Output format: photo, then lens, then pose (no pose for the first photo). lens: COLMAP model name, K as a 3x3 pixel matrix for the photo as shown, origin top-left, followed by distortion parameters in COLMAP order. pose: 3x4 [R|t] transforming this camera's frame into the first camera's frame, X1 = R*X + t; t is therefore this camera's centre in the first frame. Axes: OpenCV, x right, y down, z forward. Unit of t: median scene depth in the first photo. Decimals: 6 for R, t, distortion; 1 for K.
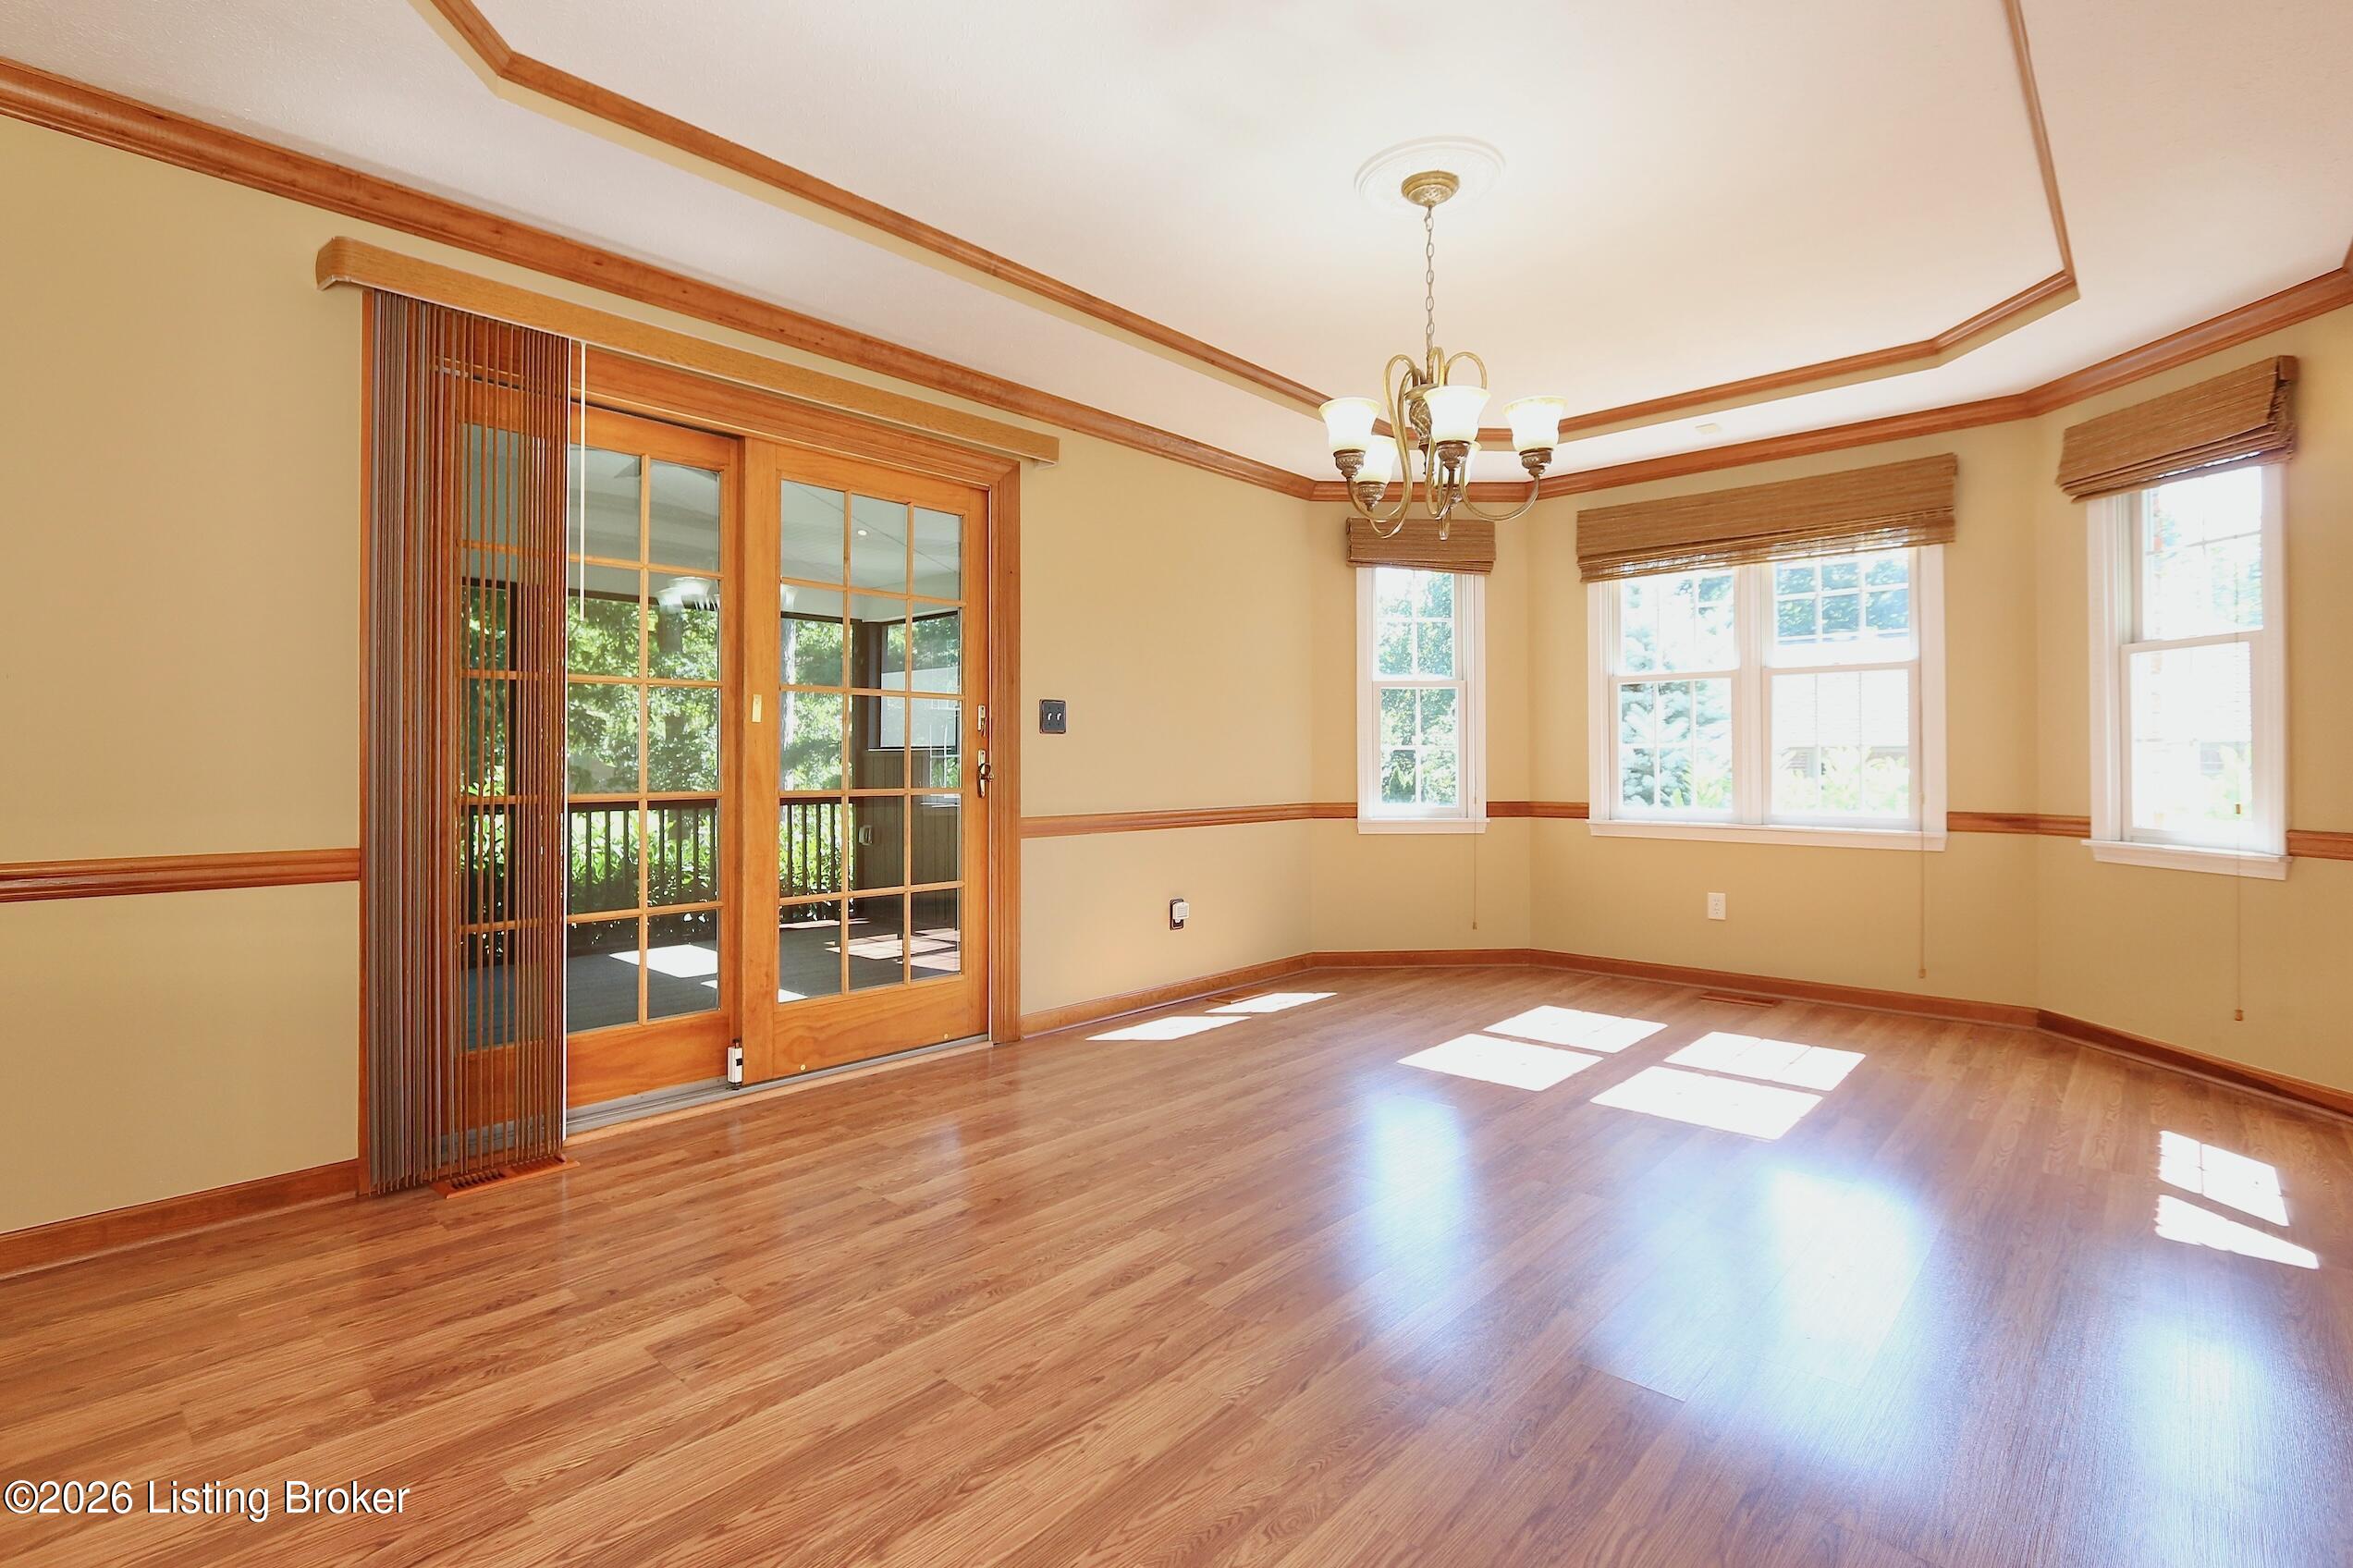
lens RADIAL K [[1100.8, 0, 1174.6], [0, 1100.8, 755.8], [0, 0, 1]] dist [-0.008580, 0.002012]
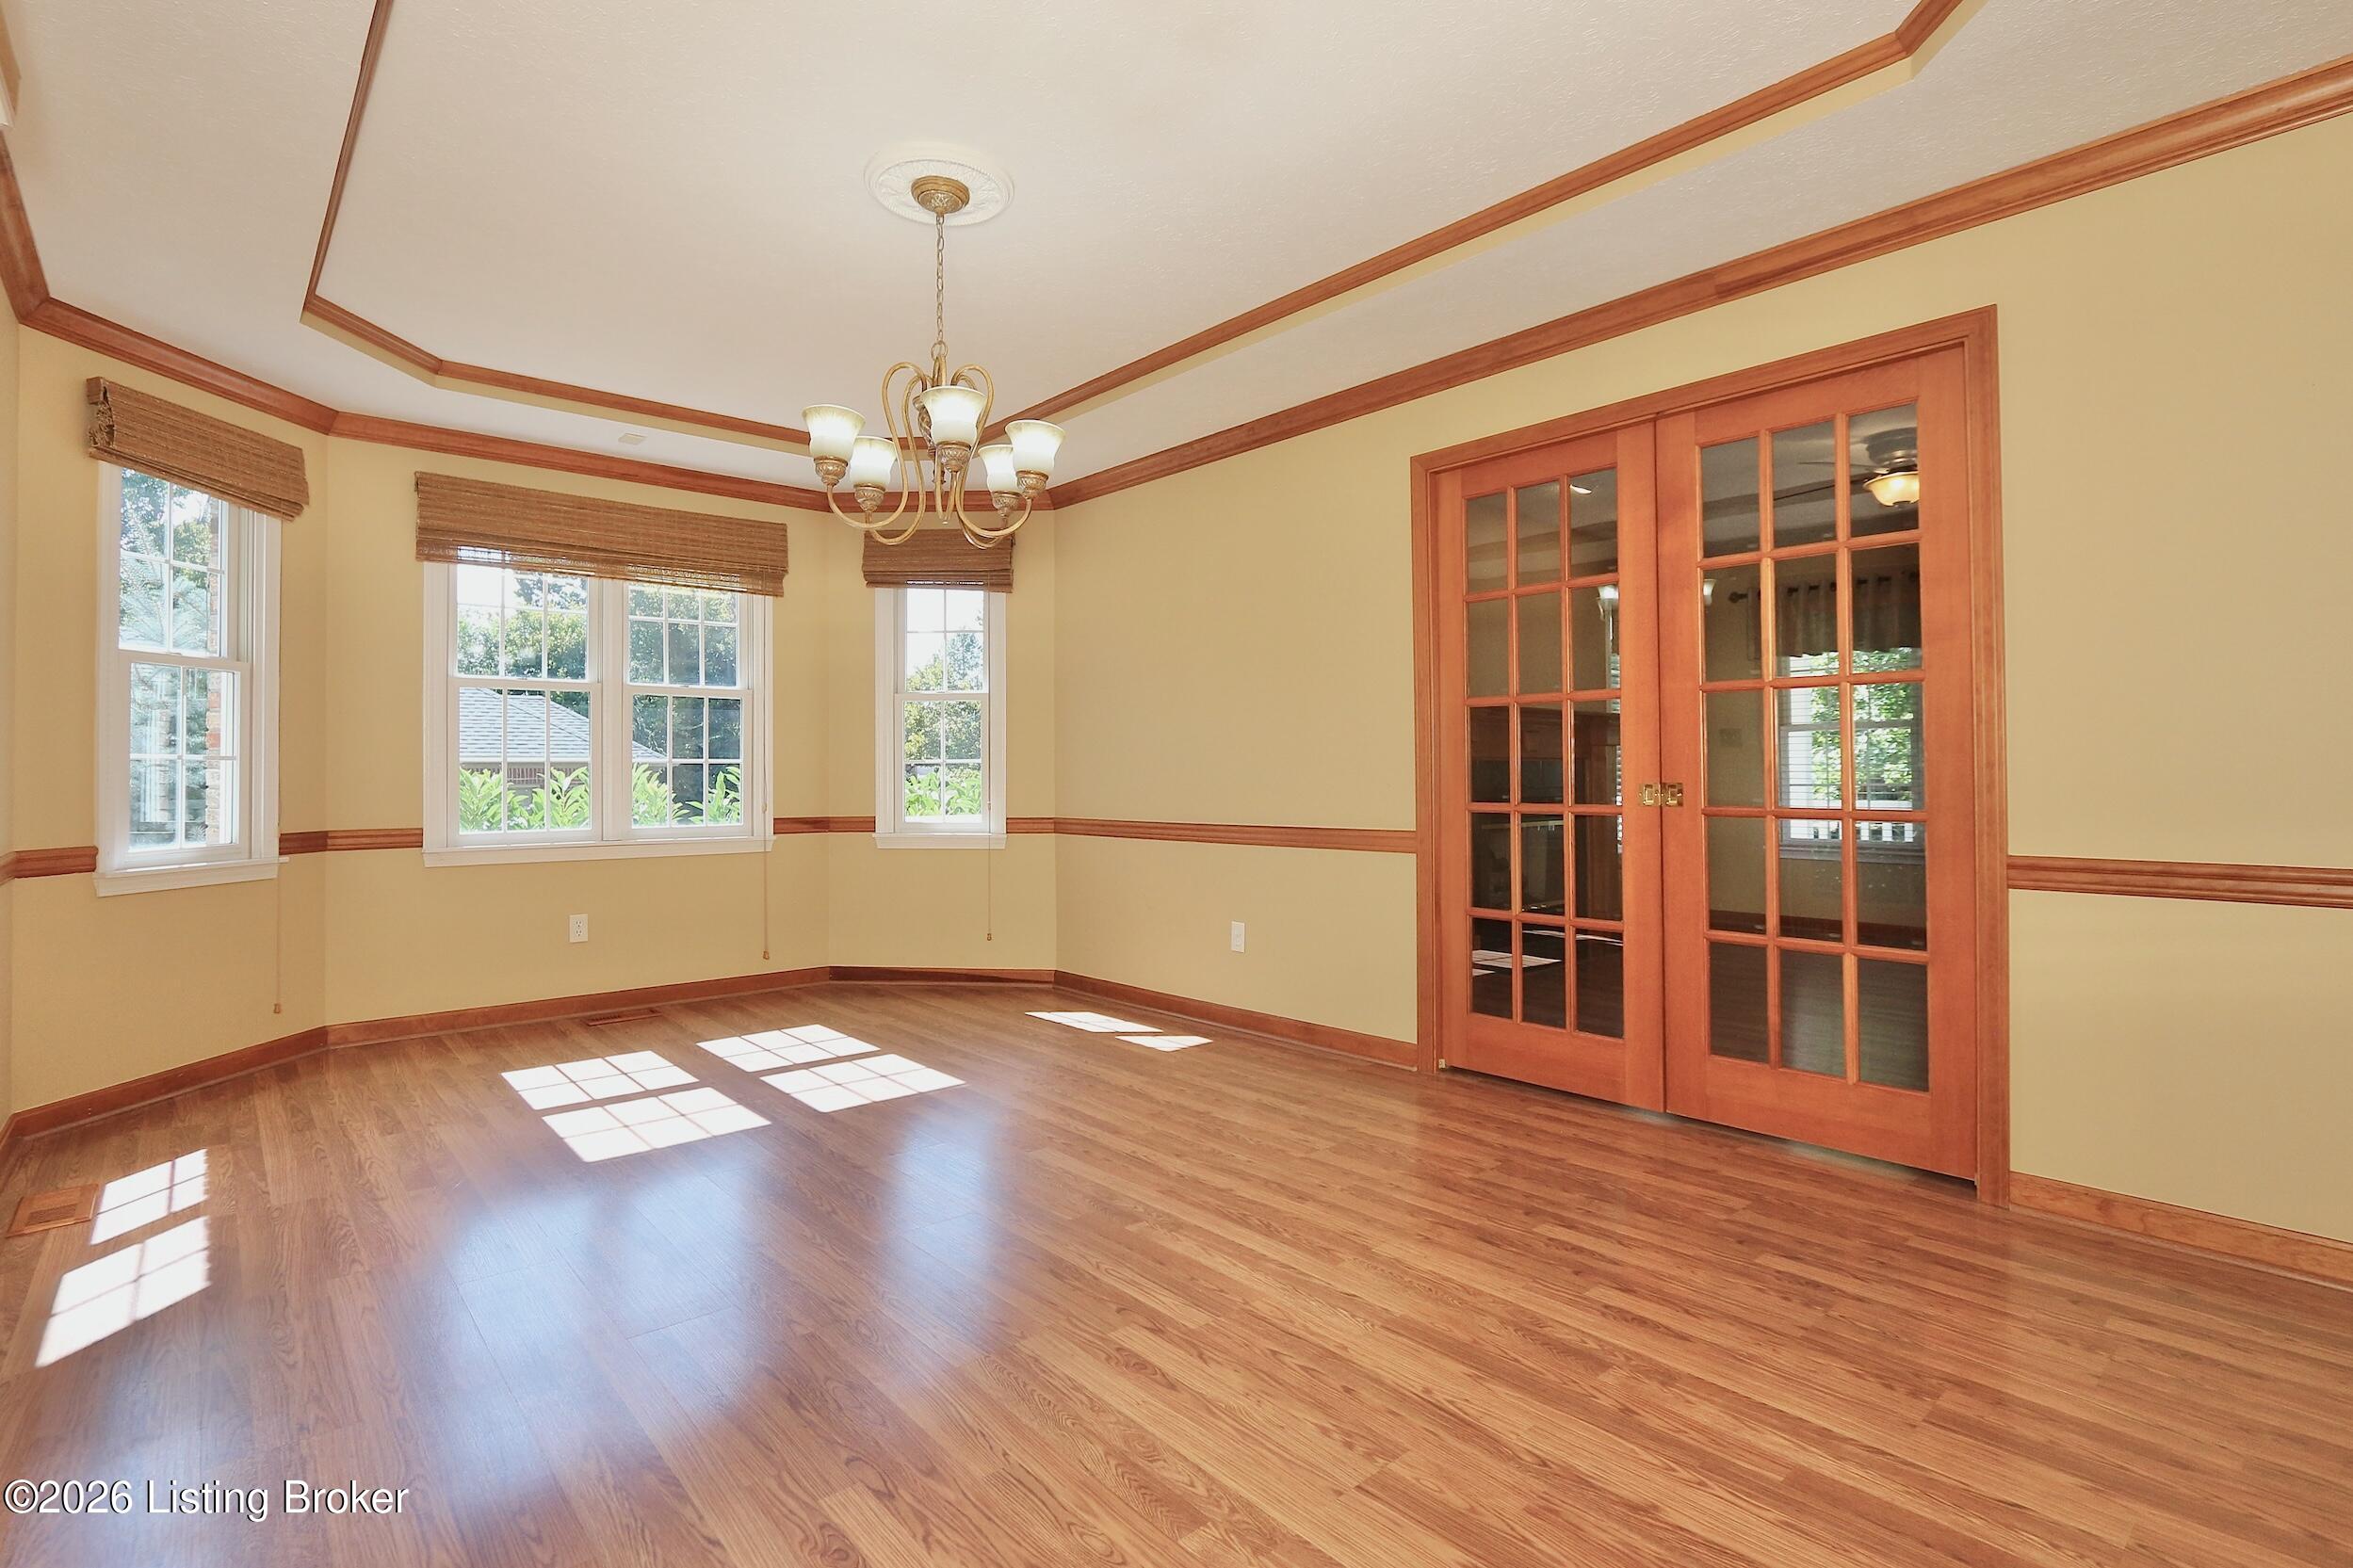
lens RADIAL K [[1100.7, 0, 1153.8], [0, 1100.7, 764.5], [0, 0, 1]] dist [-0.008580, 0.002012]
pose [[0.121776, 0.009344, 0.992514, -0.602139], [-0.003087, 0.999954, -0.009035, 0.001798], [-0.992553, -0.001964, 0.121799, 0.578417]]
